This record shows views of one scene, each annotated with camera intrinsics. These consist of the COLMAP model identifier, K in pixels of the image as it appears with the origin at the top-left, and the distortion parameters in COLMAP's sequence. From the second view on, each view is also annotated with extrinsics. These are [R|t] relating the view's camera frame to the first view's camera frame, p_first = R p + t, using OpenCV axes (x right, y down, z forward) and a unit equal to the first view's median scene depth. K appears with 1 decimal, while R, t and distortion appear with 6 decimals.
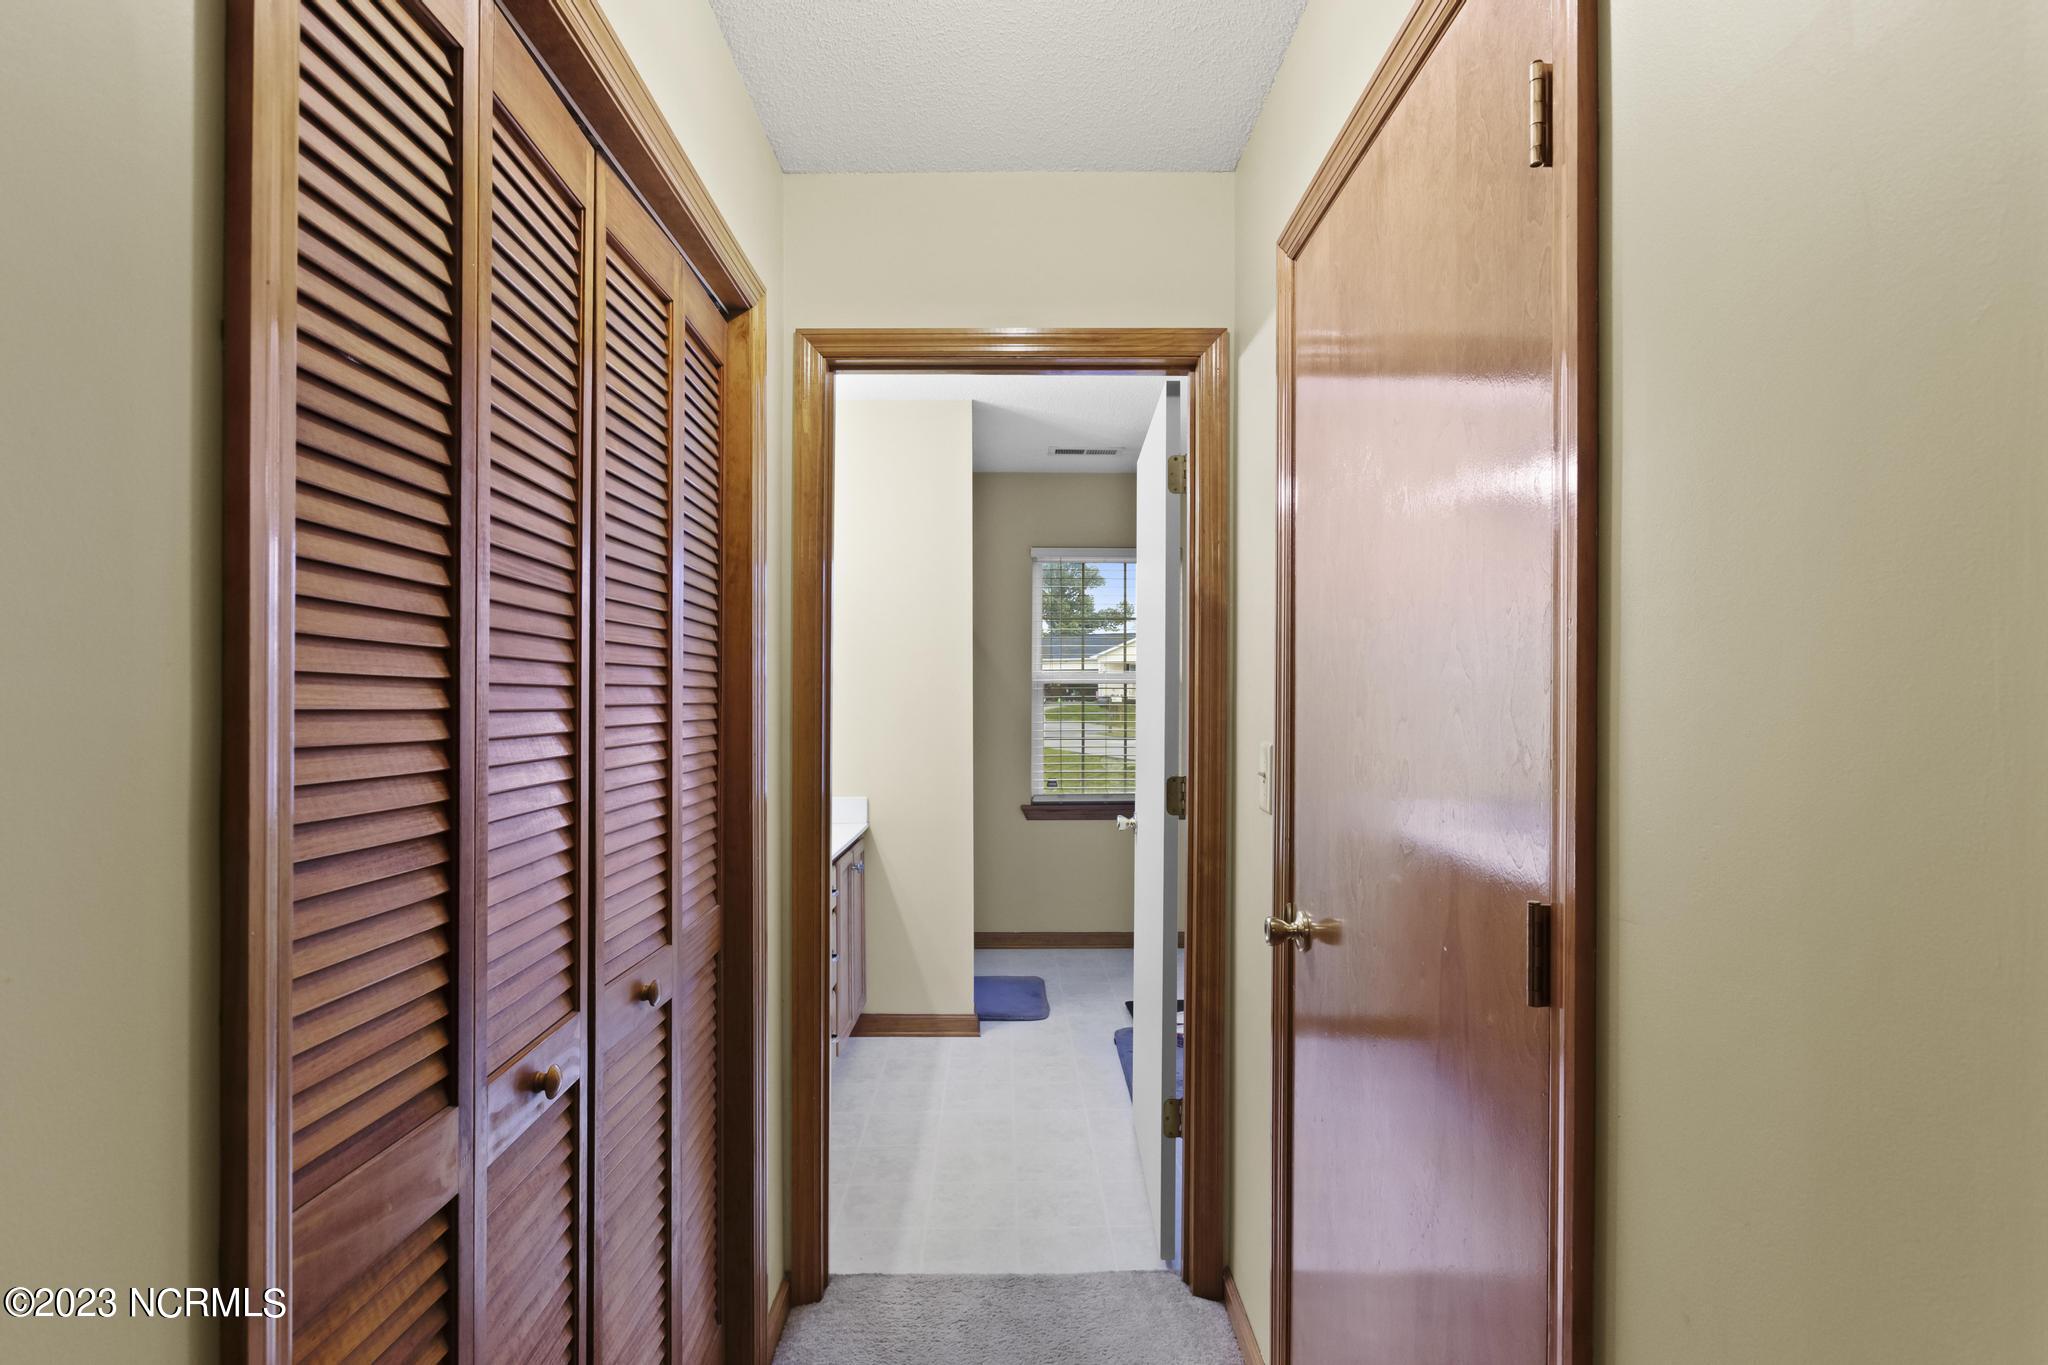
lens RADIAL K [[979.3, 0, 1024.0], [0, 979.3, 682.5], [0, 0, 1]] dist [-0.002570, -0.000360]
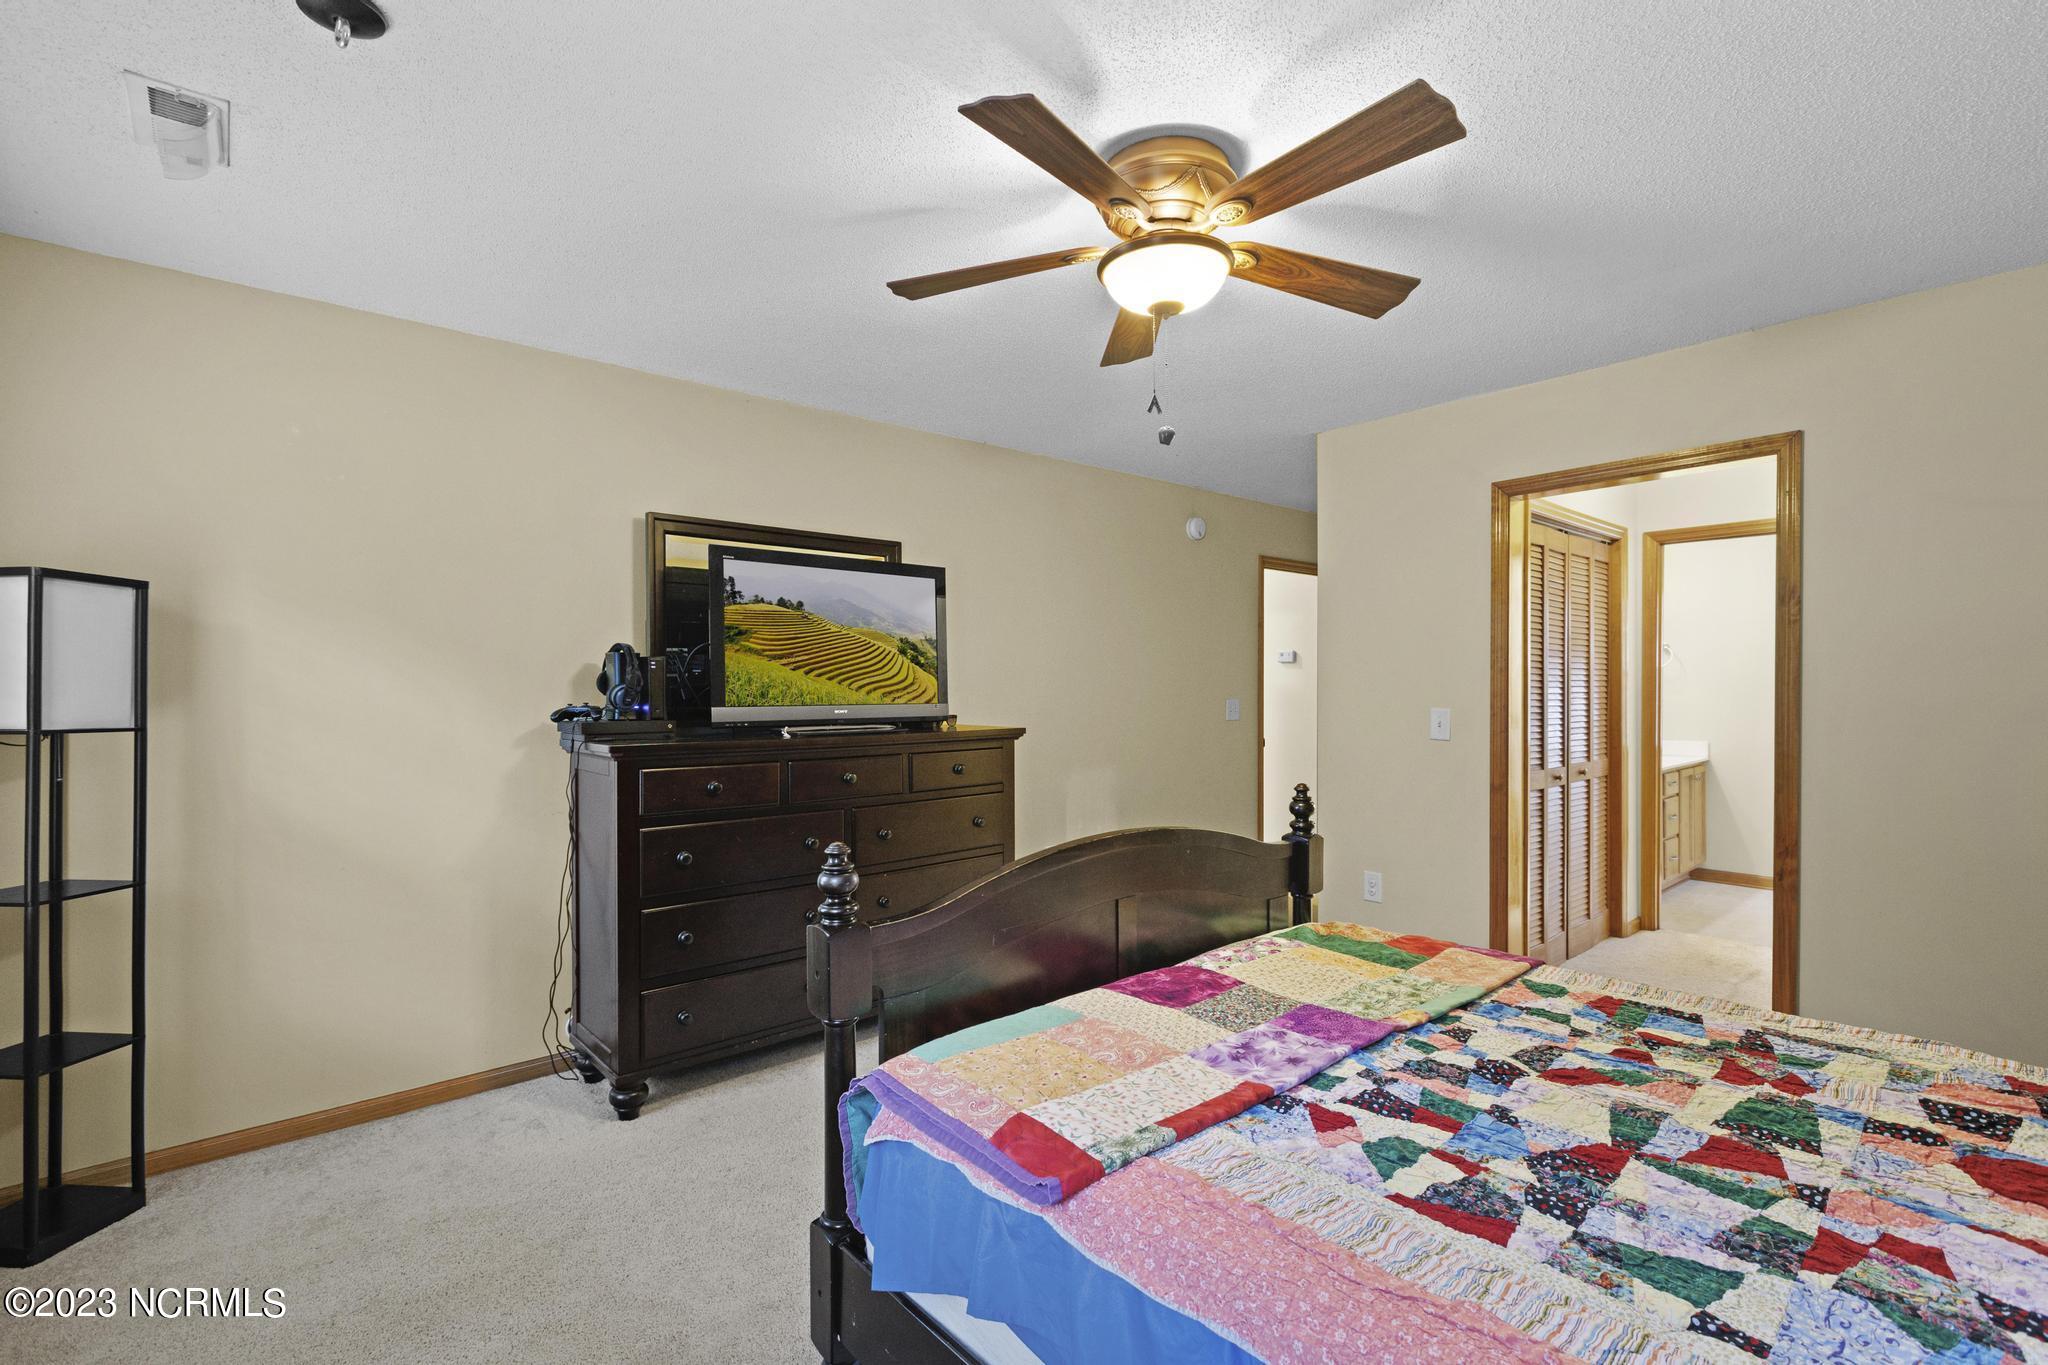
lens RADIAL K [[902.4, 0, 1024.0], [0, 902.4, 682.5], [0, 0, 1]] dist [-0.000603, -0.000028]
pose [[0.635218, 0.004055, -0.772322, 0.569583], [0.009906, 0.999861, 0.013397, -0.037158], [0.772269, -0.016161, 0.635090, -1.767774]]
